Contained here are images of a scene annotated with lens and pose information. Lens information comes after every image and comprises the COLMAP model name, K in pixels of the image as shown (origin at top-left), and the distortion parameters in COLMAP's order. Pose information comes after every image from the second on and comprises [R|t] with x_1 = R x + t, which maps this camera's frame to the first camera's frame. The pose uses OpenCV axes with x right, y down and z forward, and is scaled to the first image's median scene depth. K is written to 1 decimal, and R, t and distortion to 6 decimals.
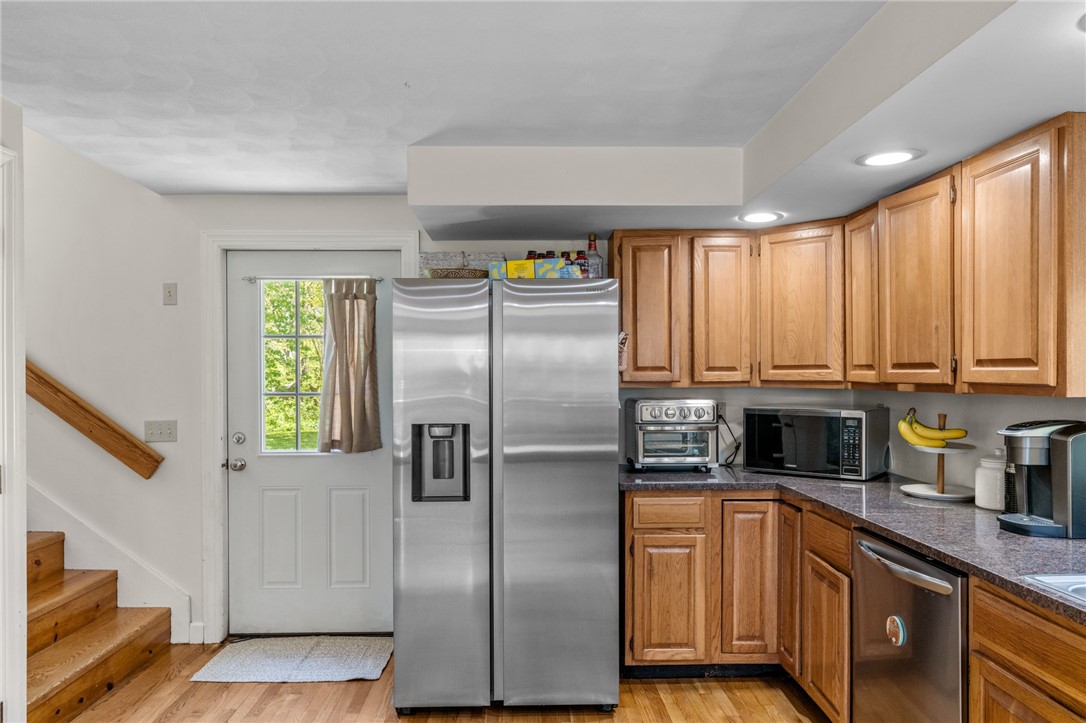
lens RADIAL K [[739.2, 0, 537.8], [0, 739.2, 377.3], [0, 0, 1]] dist [-0.000290, -0.000578]
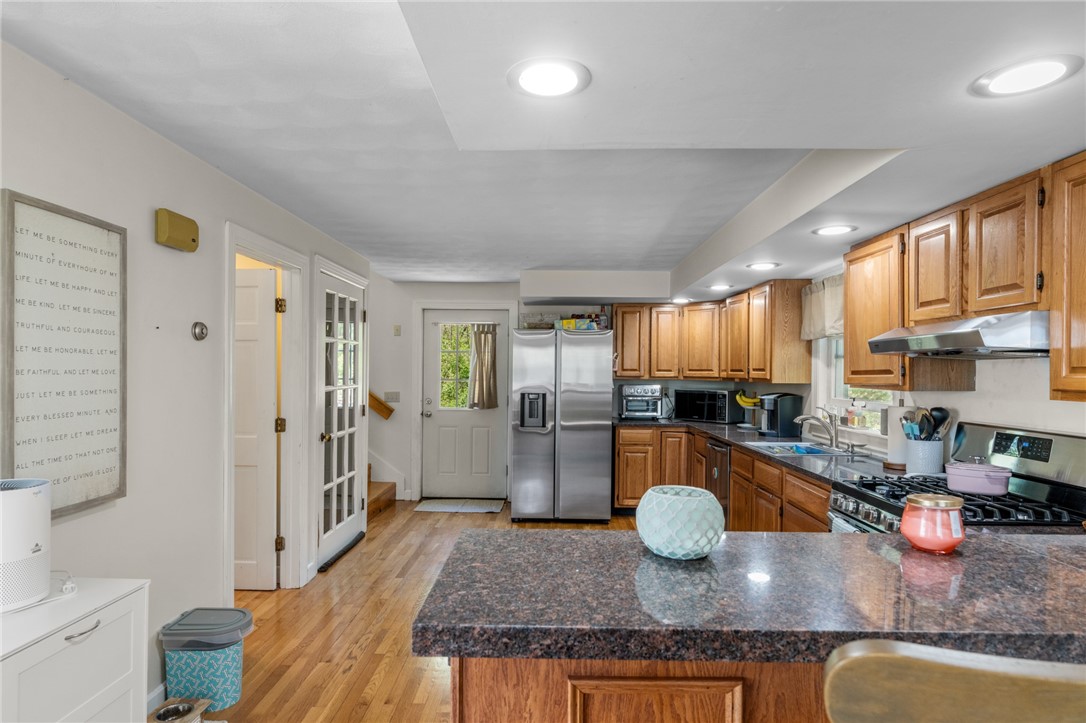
lens RADIAL K [[599.0, 0, 539.4], [0, 599.0, 373.6], [0, 0, 1]] dist [-0.001939, 0.000543]
pose [[0.998780, 0.013922, -0.047376, -0.024401], [-0.013964, 0.999902, -0.000545, 0.003293], [0.047364, 0.001206, 0.998877, -0.762756]]
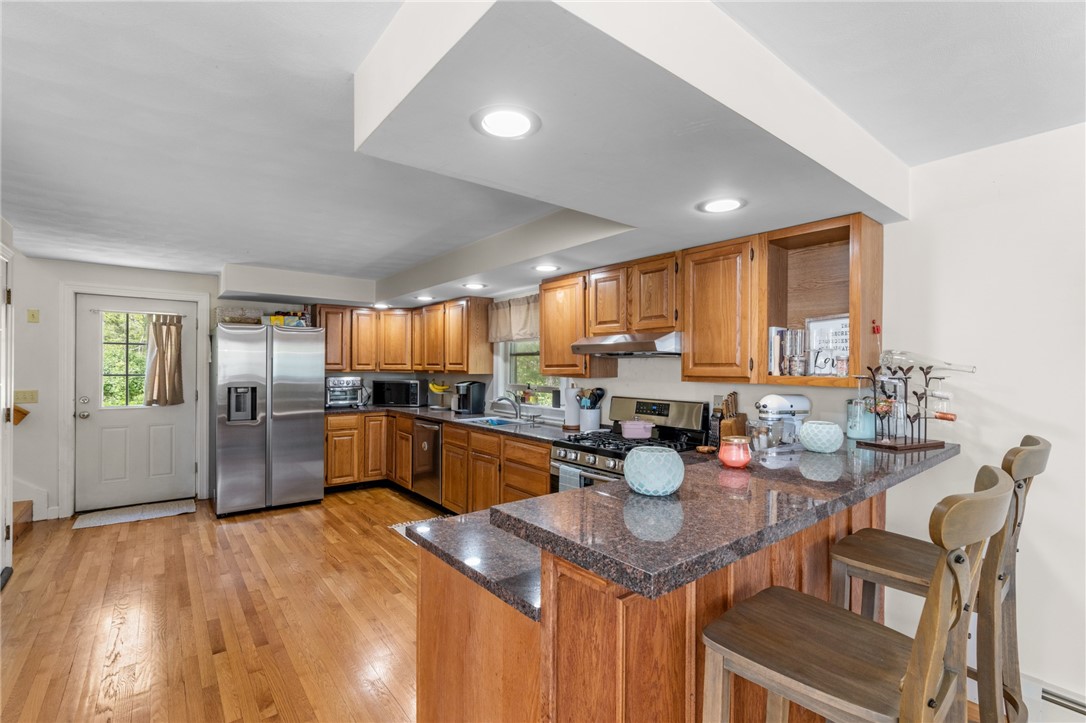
lens RADIAL K [[485.8, 0, 539.2], [0, 485.8, 368.1], [0, 0, 1]] dist [-0.007054, 0.000643]
pose [[0.801518, 0.008613, 0.597909, -0.266591], [-0.007380, 0.999963, -0.004511, 0.004003], [-0.597925, -0.000797, 0.801551, -0.686326]]
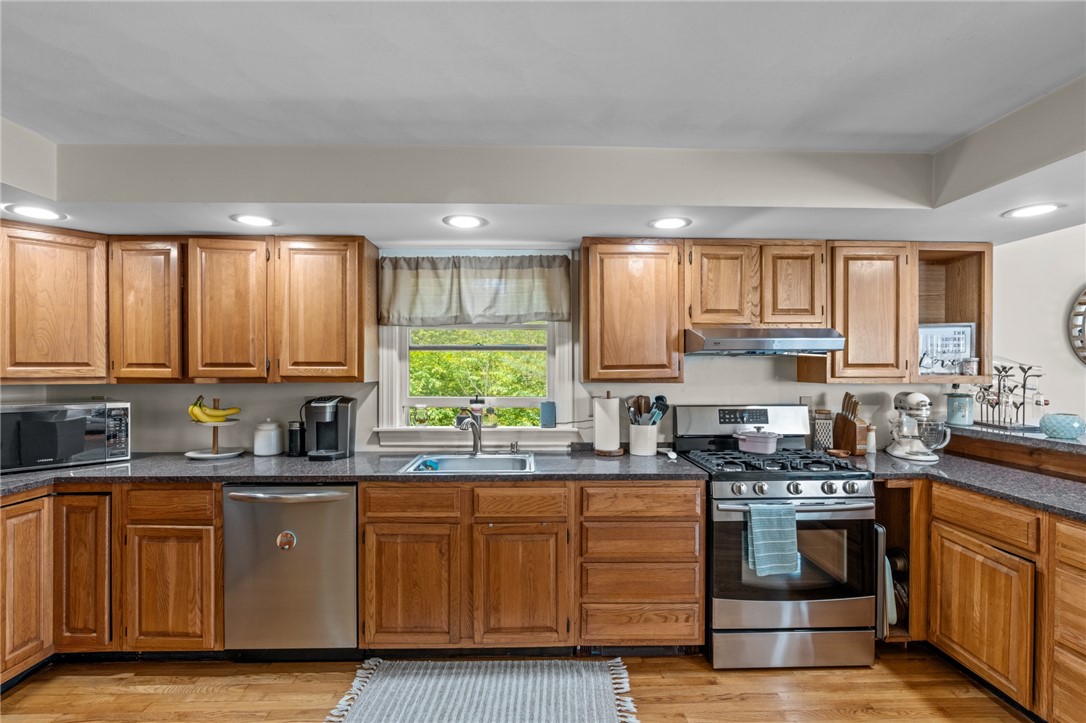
lens RADIAL K [[502.2, 0, 540.9], [0, 502.2, 371.6], [0, 0, 1]] dist [-0.004202, 0.000390]
pose [[0.002885, -0.002372, 0.999993, -0.366686], [0.005185, 0.999984, 0.002357, -0.001619], [-0.999982, 0.005178, 0.002898, 0.323052]]
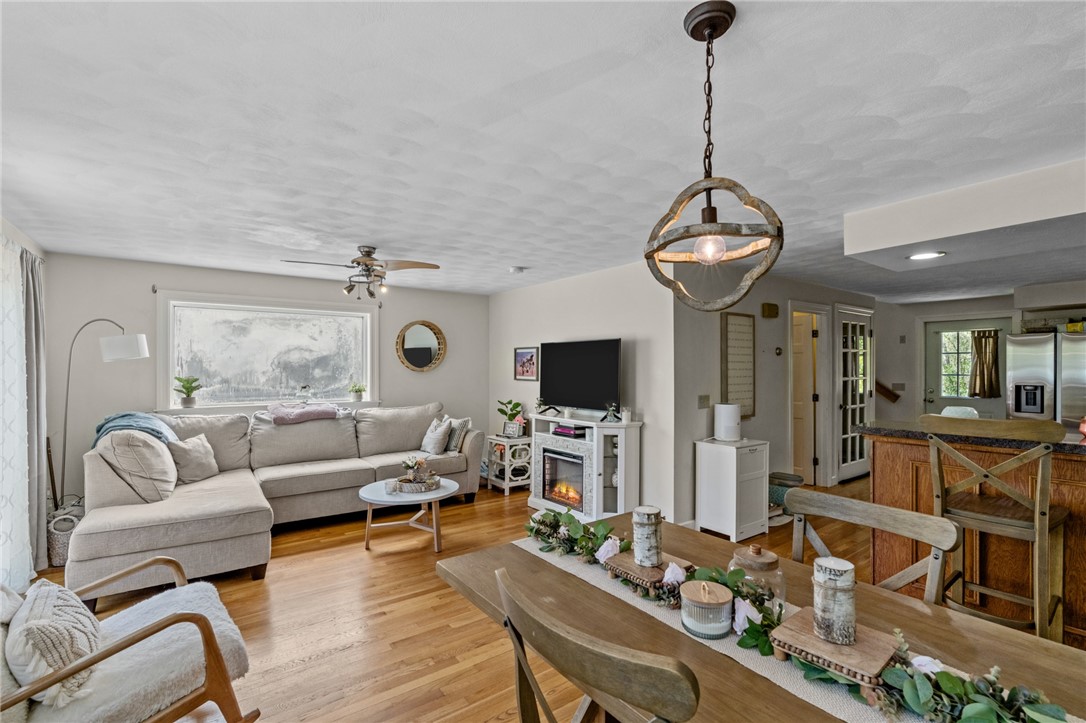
lens RADIAL K [[488.8, 0, 541.3], [0, 488.8, 365.6], [0, 0, 1]] dist [-0.011914, 0.004400]
pose [[0.569408, 0.001140, -0.822054, 0.300418], [-0.006863, 0.999971, -0.003367, 0.005982], [0.822026, 0.007559, 0.569399, -1.440625]]
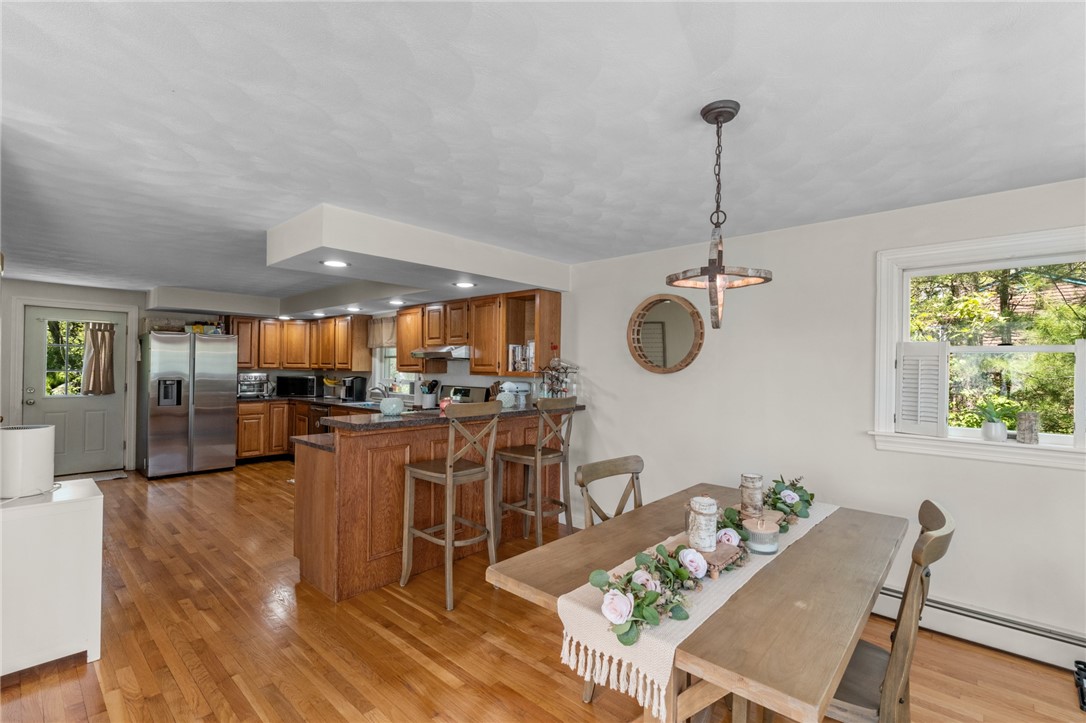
lens RADIAL K [[488.8, 0, 541.3], [0, 488.8, 365.6], [0, 0, 1]] dist [-0.011914, 0.004400]
pose [[0.693856, 0.017039, 0.719912, -0.463522], [-0.011995, 0.999855, -0.012105, 0.008953], [-0.720014, -0.000236, 0.693959, -1.330907]]
